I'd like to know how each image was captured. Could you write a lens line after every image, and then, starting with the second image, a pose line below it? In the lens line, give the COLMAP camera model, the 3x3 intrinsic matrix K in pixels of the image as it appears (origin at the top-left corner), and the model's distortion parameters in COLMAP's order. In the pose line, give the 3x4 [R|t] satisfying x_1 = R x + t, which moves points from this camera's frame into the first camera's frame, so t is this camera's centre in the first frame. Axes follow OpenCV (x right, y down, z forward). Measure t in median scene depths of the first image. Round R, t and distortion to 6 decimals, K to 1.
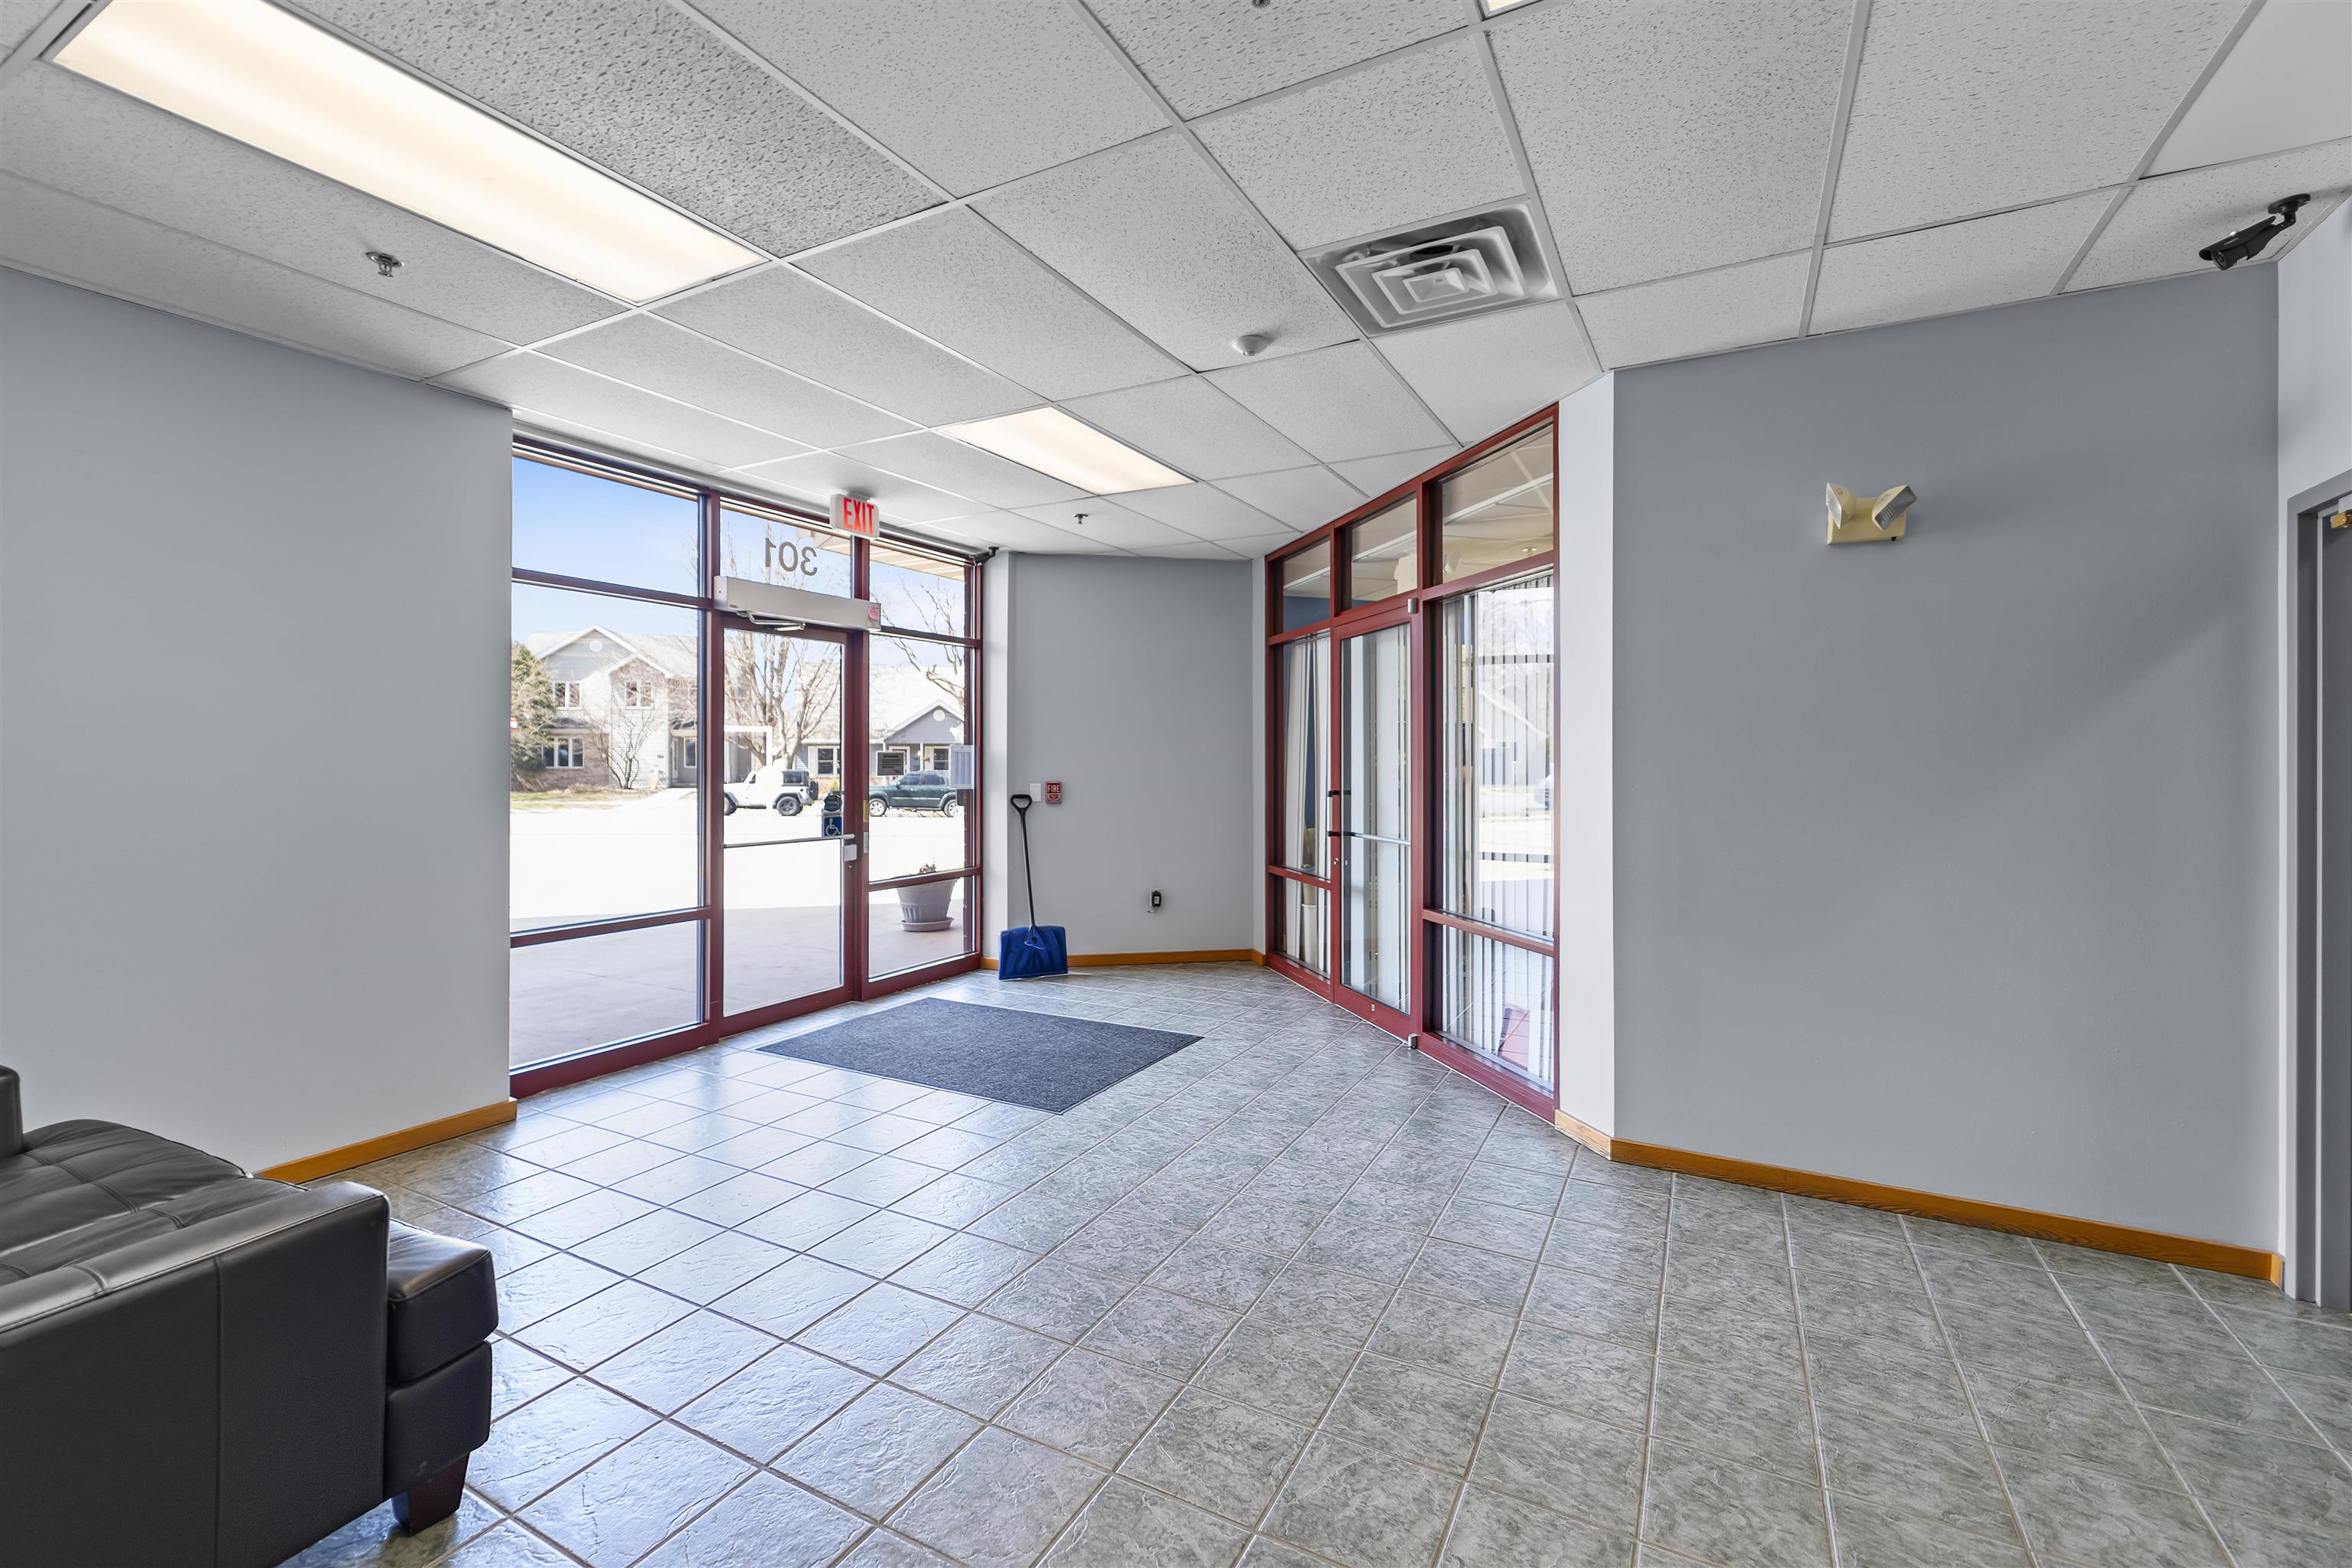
lens RADIAL K [[951.3, 0, 1207.4], [0, 951.3, 755.4], [0, 0, 1]] dist [0.001836, -0.001530]
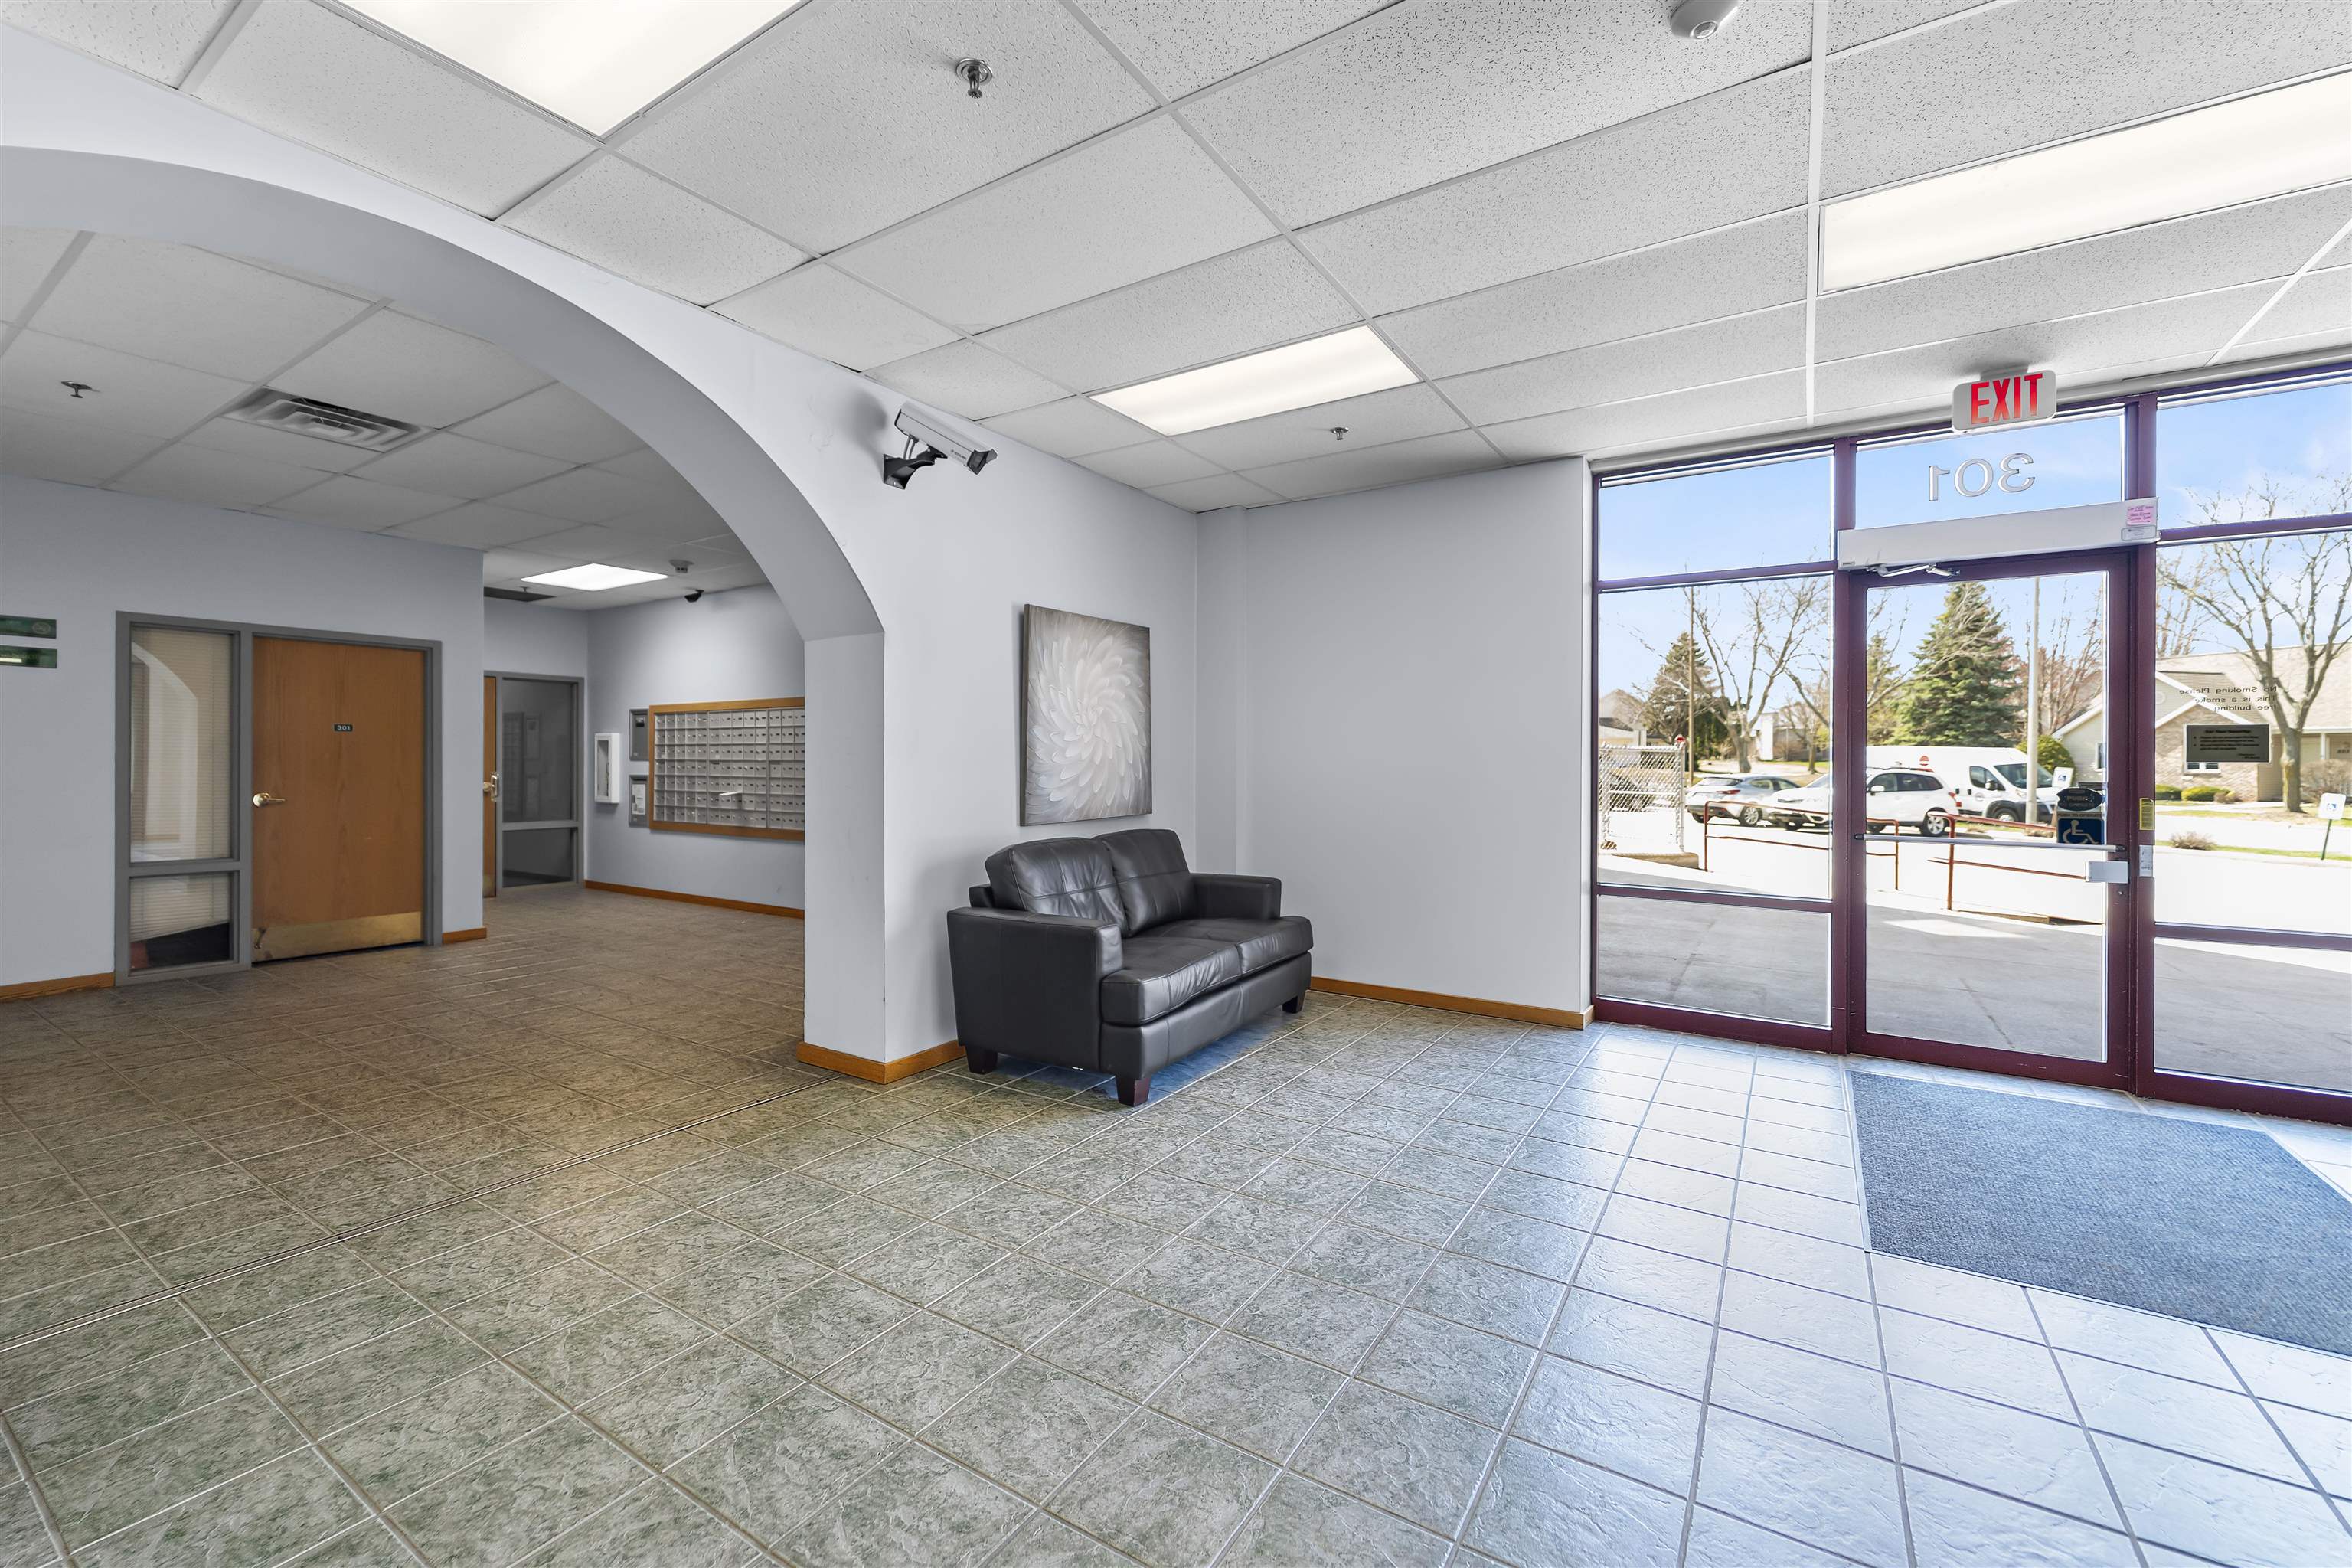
lens RADIAL K [[951.3, 0, 1182.6], [0, 951.3, 763.5], [0, 0, 1]] dist [0.001836, -0.001530]
pose [[-0.063188, 0.004437, -0.997992, 0.415993], [-0.004040, 0.999981, 0.004701, 0.026851], [0.997993, 0.004329, -0.063169, 0.434761]]
